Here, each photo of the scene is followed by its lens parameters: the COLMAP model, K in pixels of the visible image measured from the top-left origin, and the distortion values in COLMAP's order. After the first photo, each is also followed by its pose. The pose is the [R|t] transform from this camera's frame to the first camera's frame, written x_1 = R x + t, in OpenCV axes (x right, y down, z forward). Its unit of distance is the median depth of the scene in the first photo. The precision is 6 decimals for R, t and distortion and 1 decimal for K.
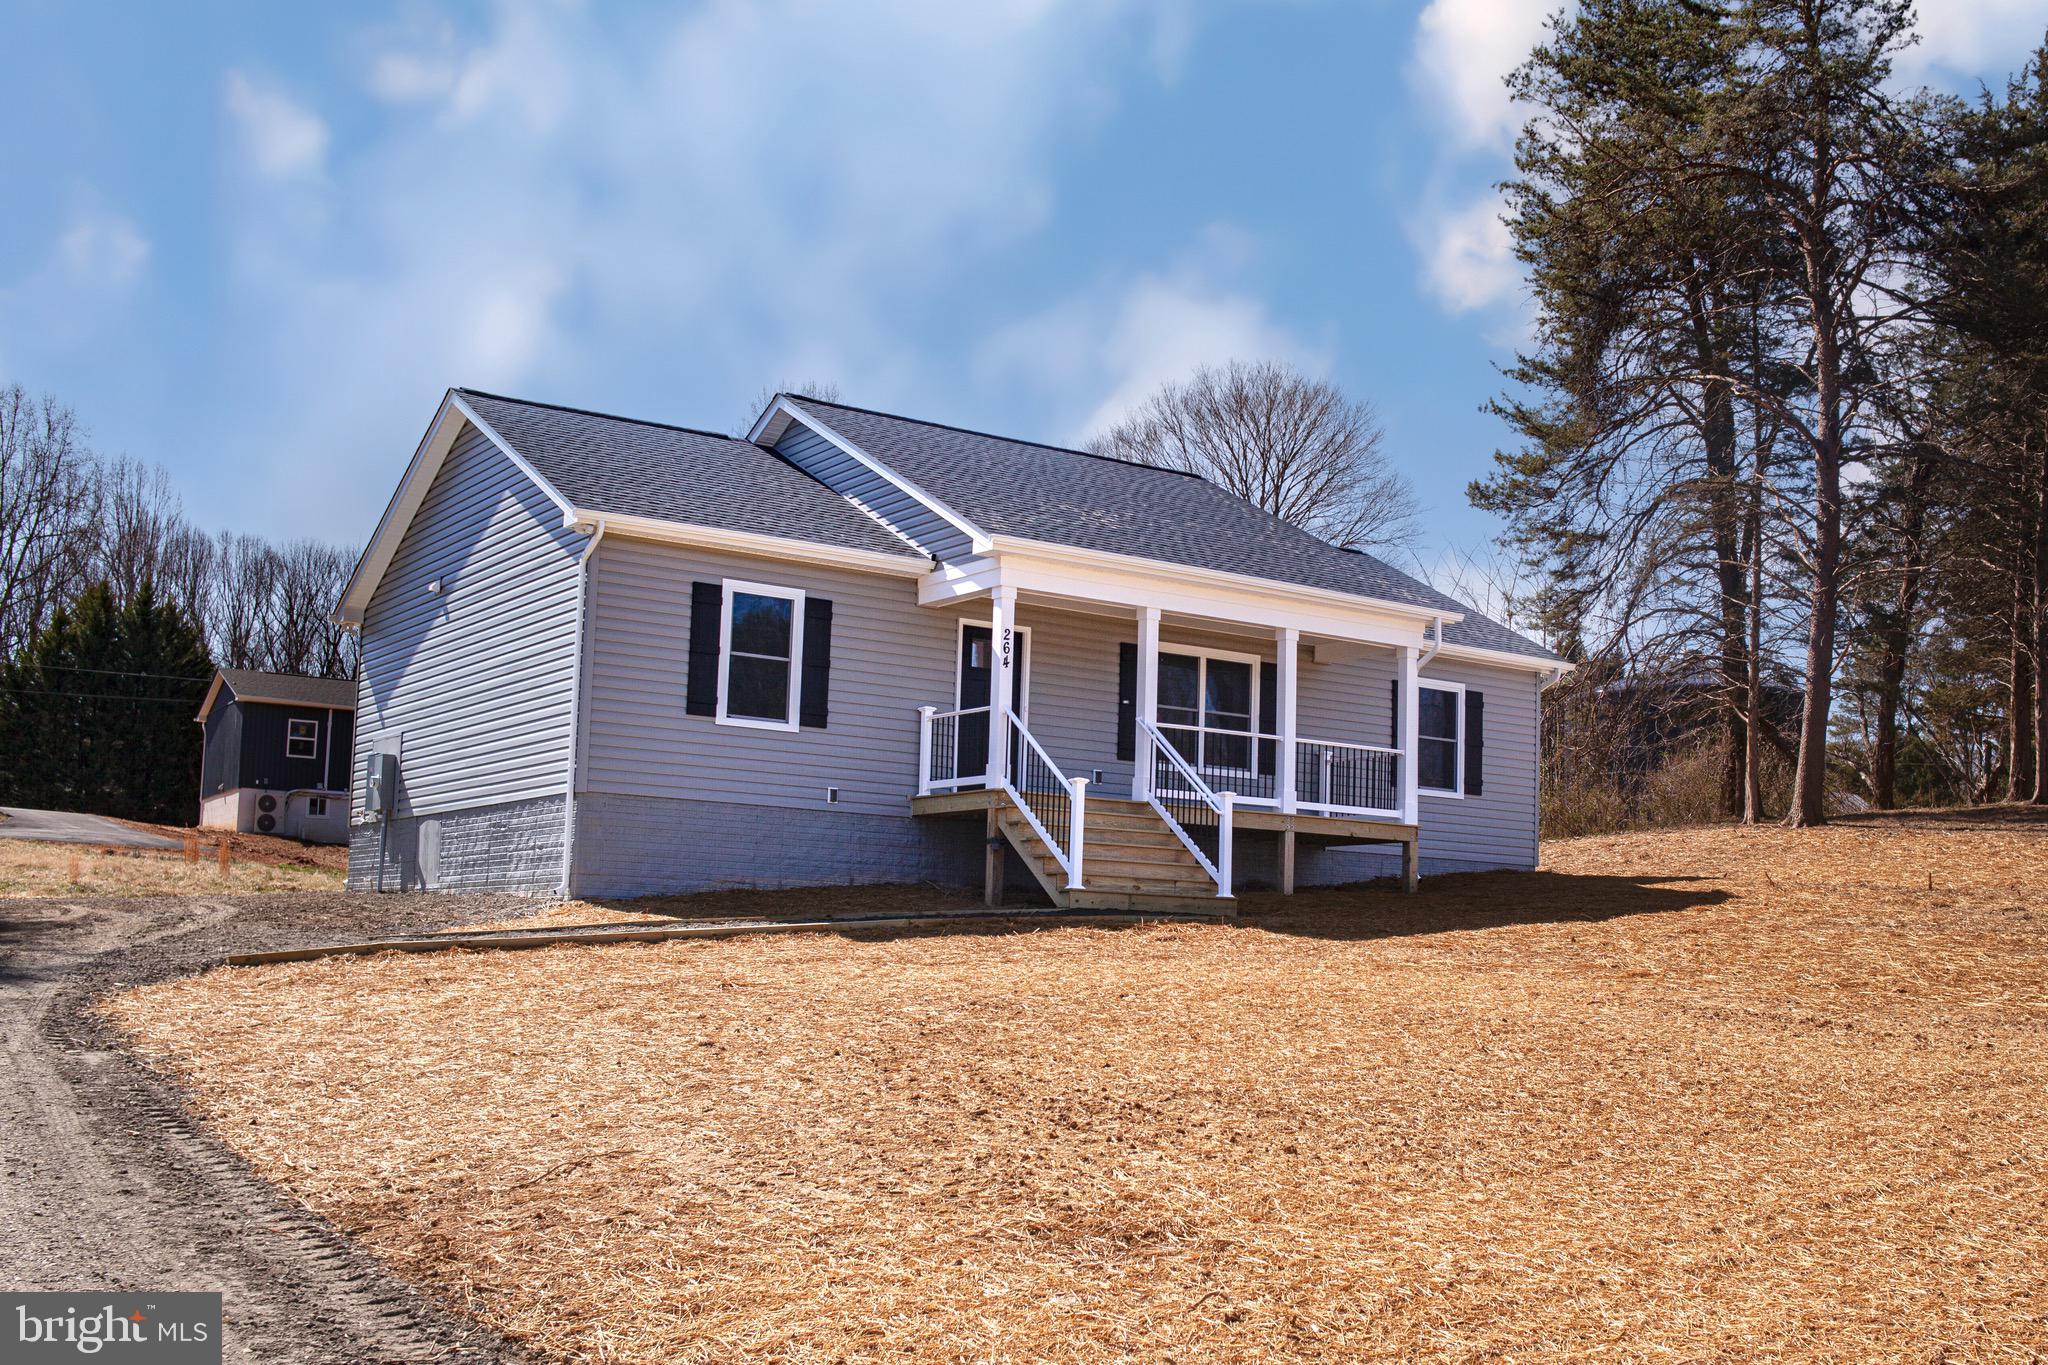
lens RADIAL K [[2052.8, 0, 1025.7], [0, 2052.8, 731.6], [0, 0, 1]] dist [-0.109141, -0.009426]
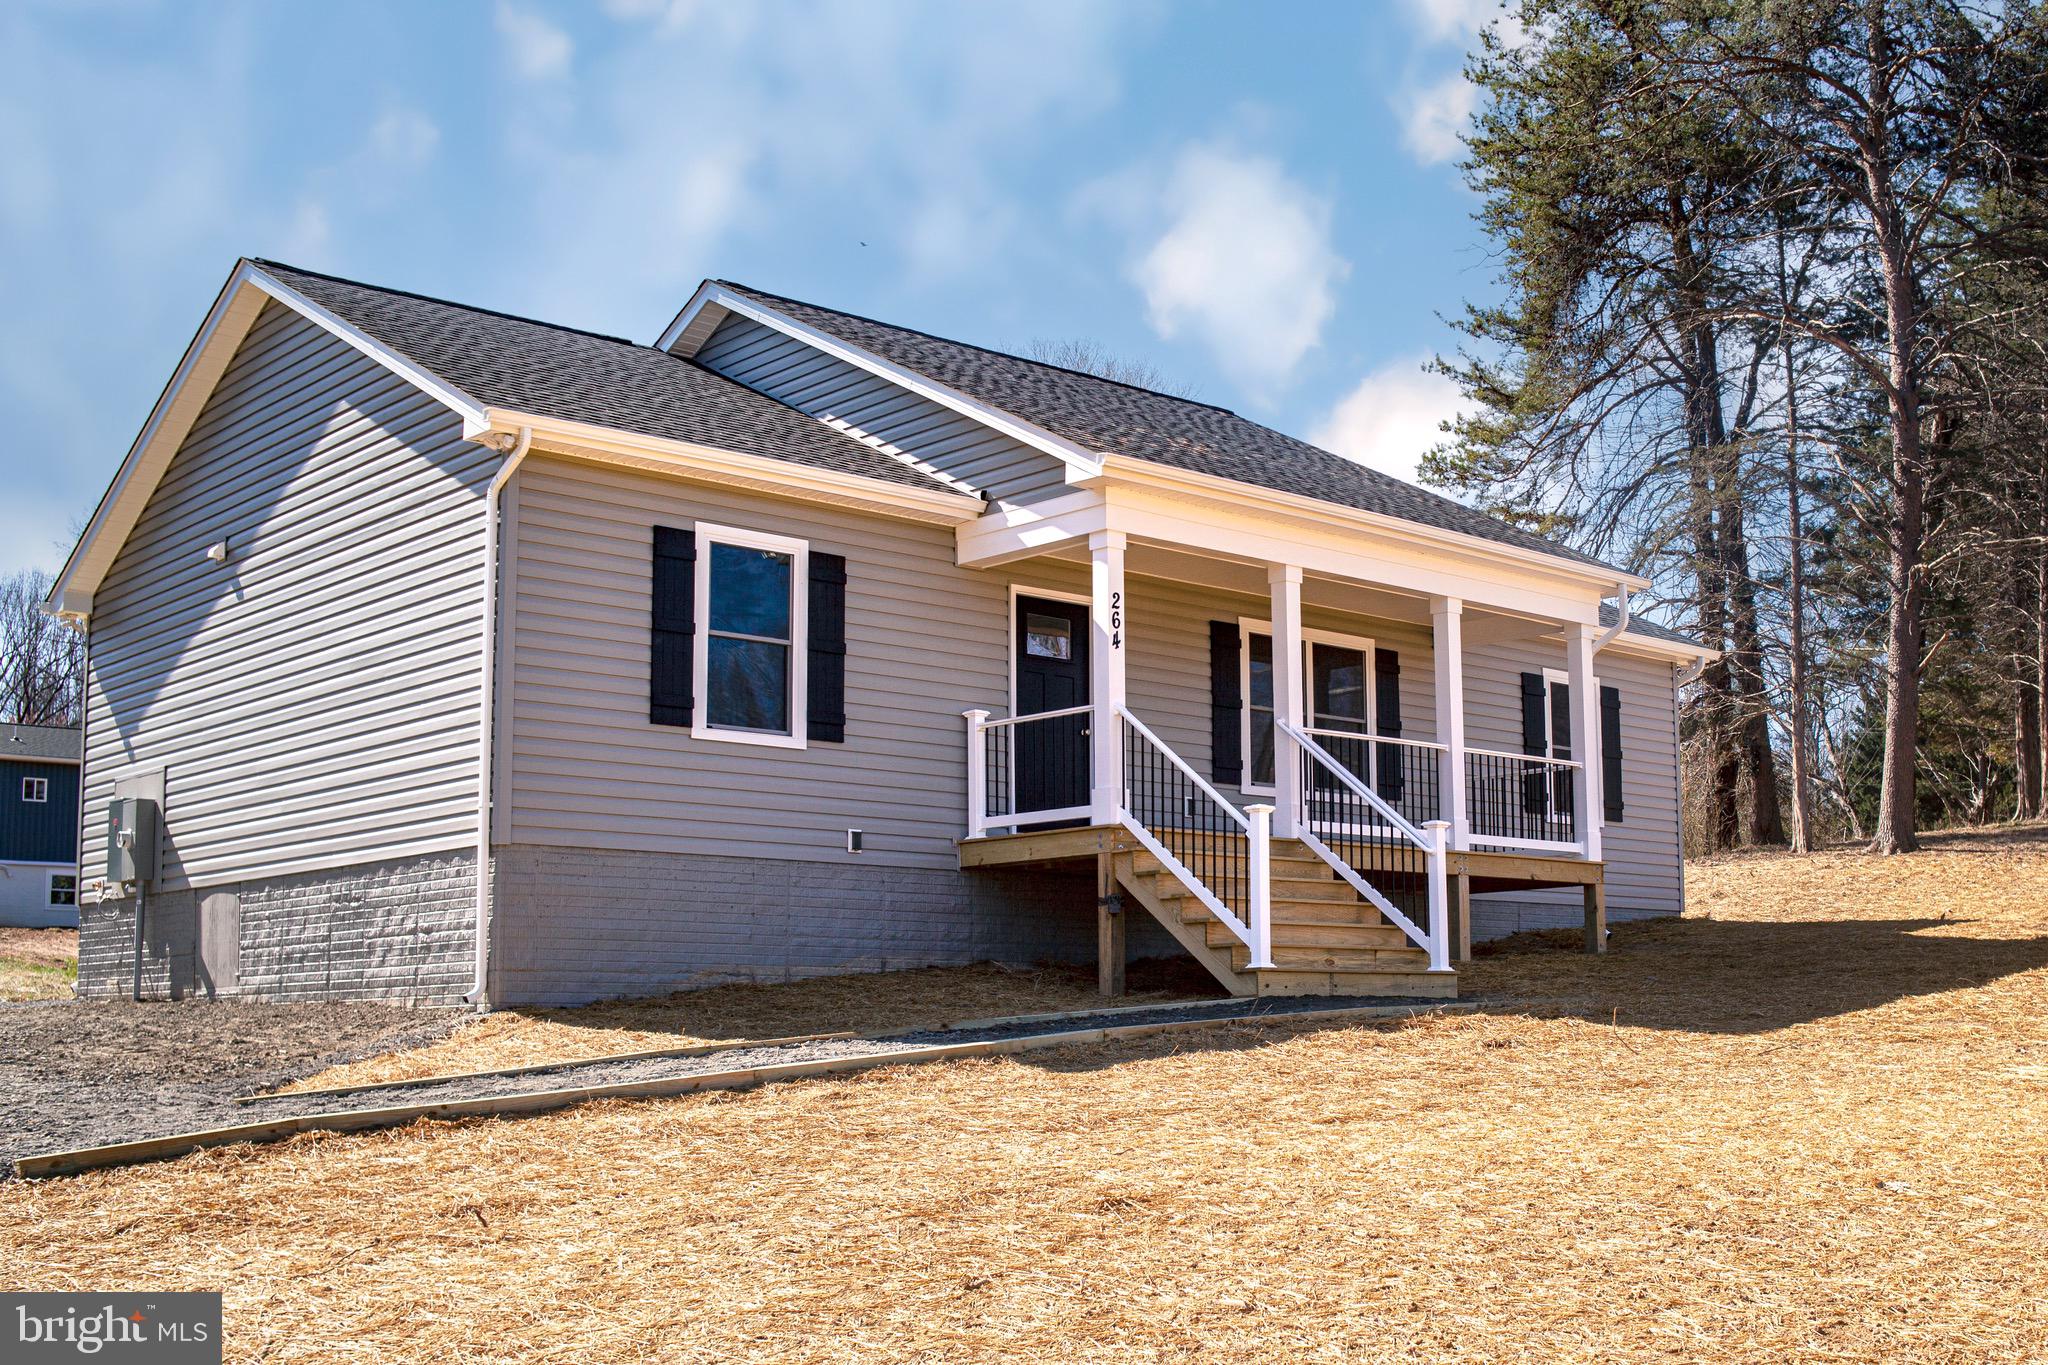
lens RADIAL K [[2238.9, 0, 1082.5], [0, 2238.9, 749.5], [0, 0, 1]] dist [-0.112554, 0.016897]
pose [[0.987699, -0.019236, 0.155177, -0.133649], [0.020857, 0.999744, -0.008824, 0.008802], [-0.154967, 0.011952, 0.987847, 0.251894]]
